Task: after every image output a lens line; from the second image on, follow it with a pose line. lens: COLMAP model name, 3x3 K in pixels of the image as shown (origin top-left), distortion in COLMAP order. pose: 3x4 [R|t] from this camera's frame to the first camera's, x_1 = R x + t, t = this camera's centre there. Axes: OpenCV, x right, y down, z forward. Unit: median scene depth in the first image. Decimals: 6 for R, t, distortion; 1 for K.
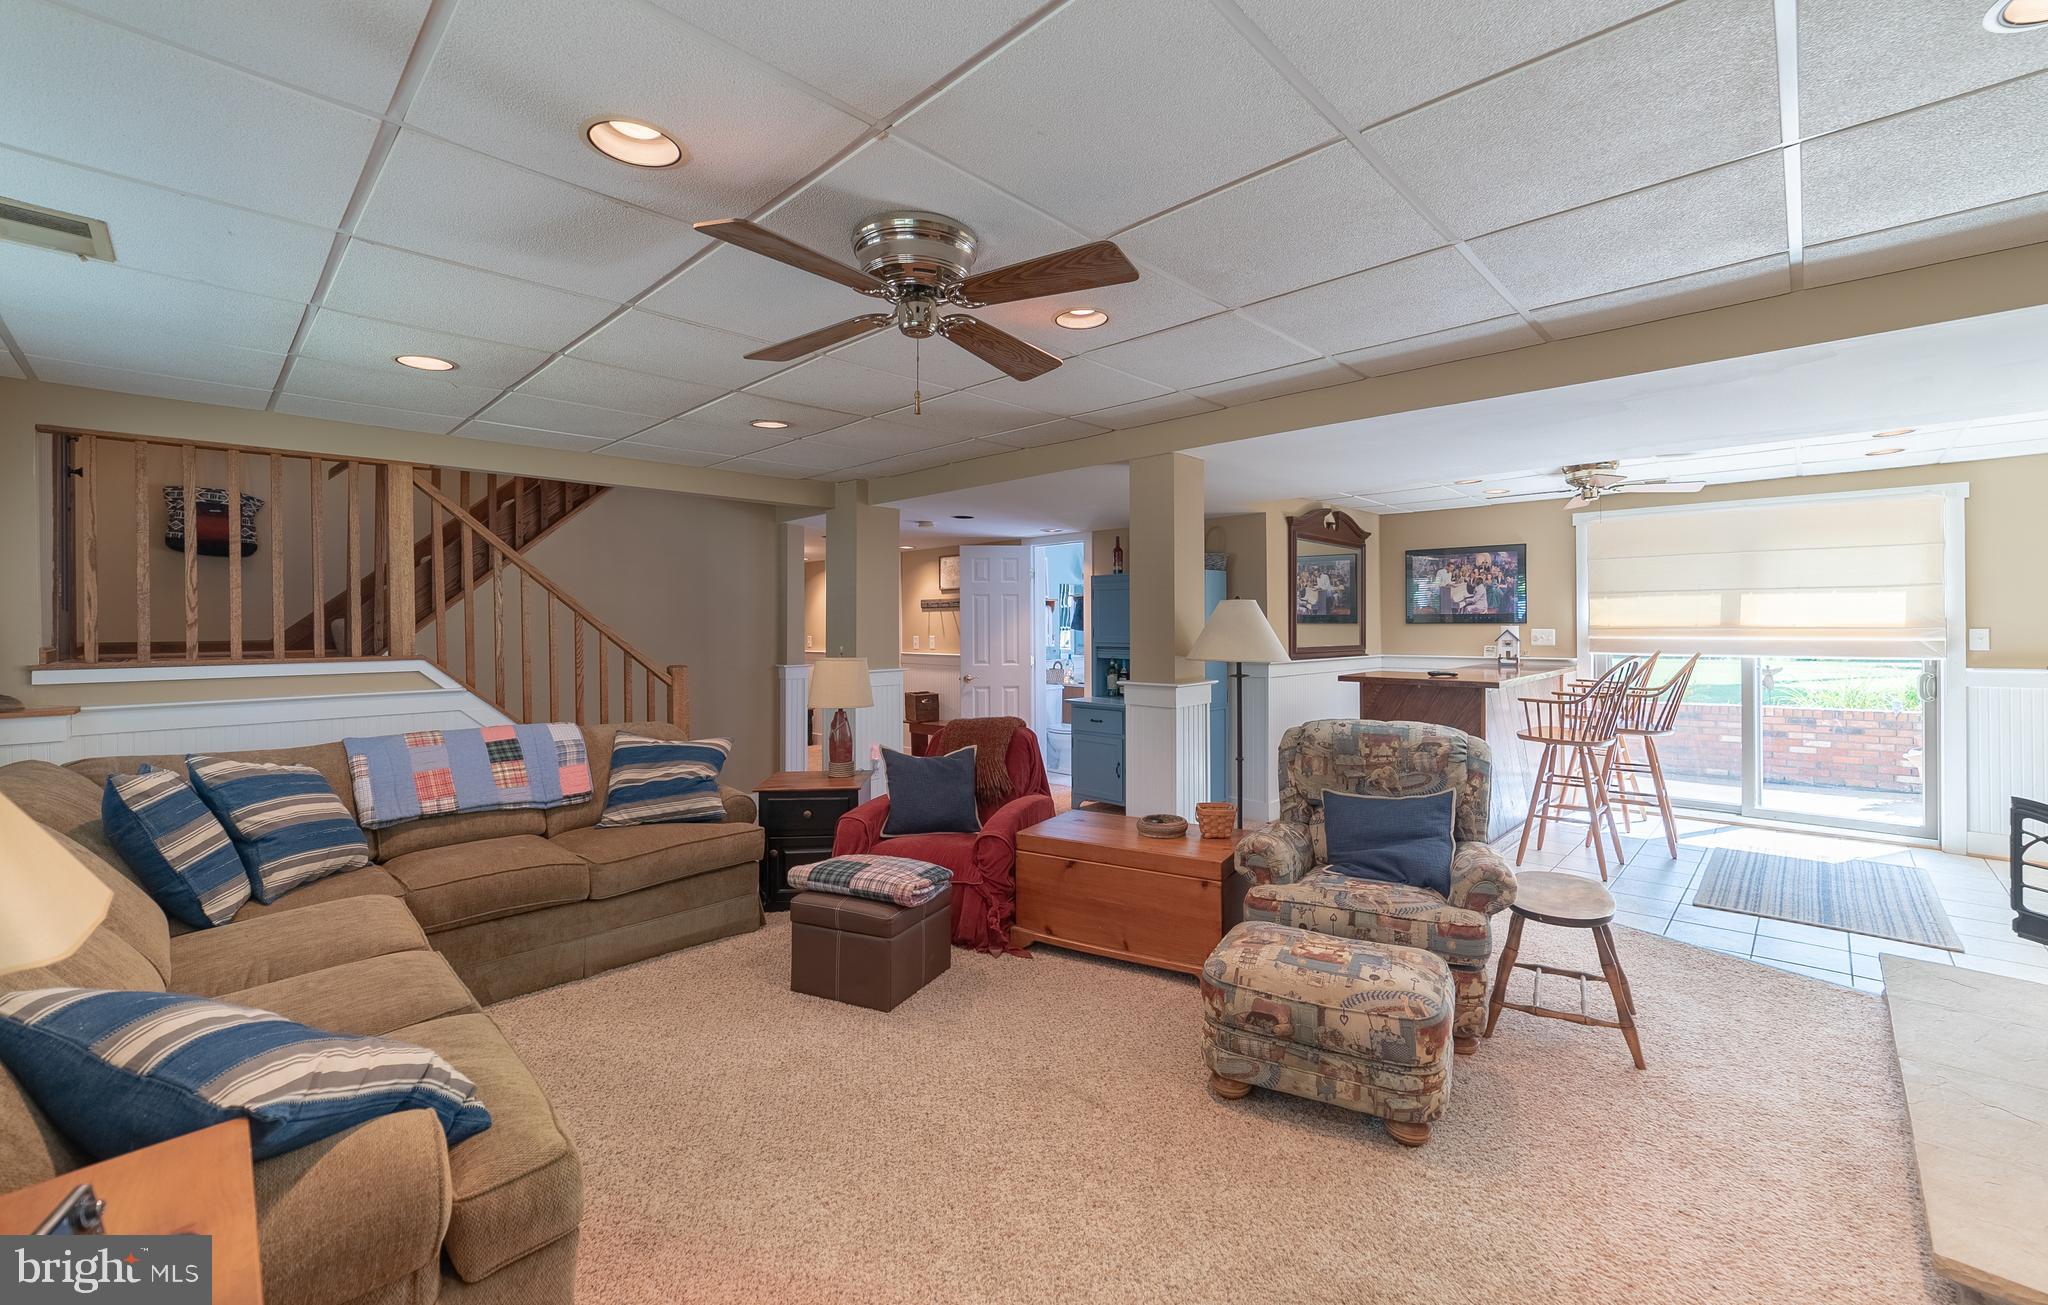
lens RADIAL K [[820.7, 0, 1027.8], [0, 820.7, 634.7], [0, 0, 1]] dist [-0.002097, -0.000161]
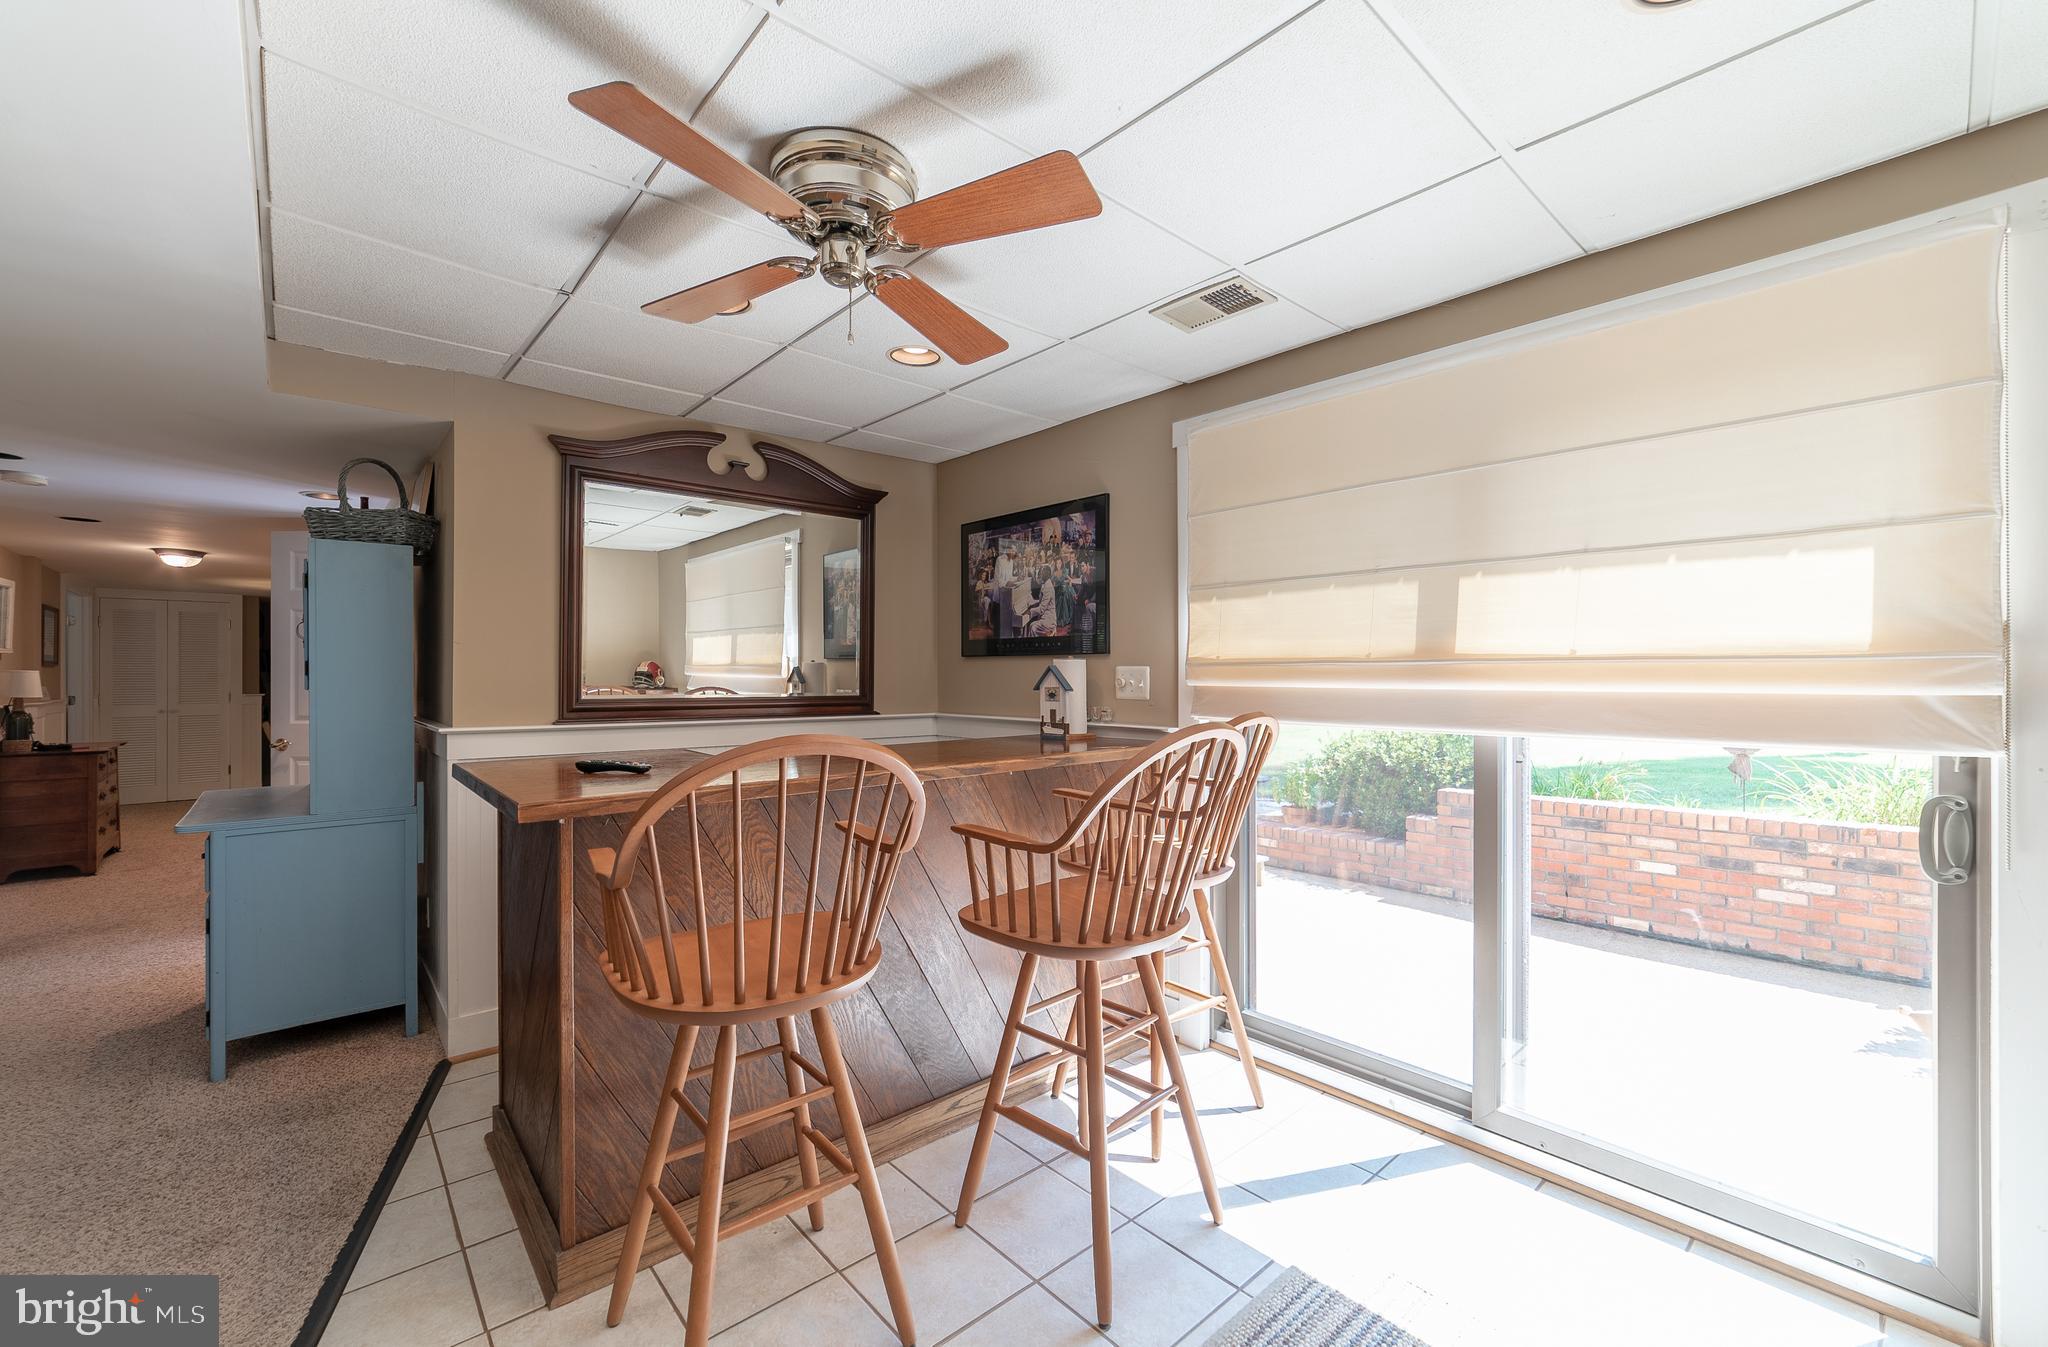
lens RADIAL K [[814.7, 0, 1018.8], [0, 814.7, 682.0], [0, 0, 1]] dist [0.002625, 0.000065]
pose [[0.995697, 0.008864, -0.092245, 0.584214], [-0.008954, 0.999960, -0.000559, 0.003465], [0.092236, 0.001383, 0.995736, 0.491553]]
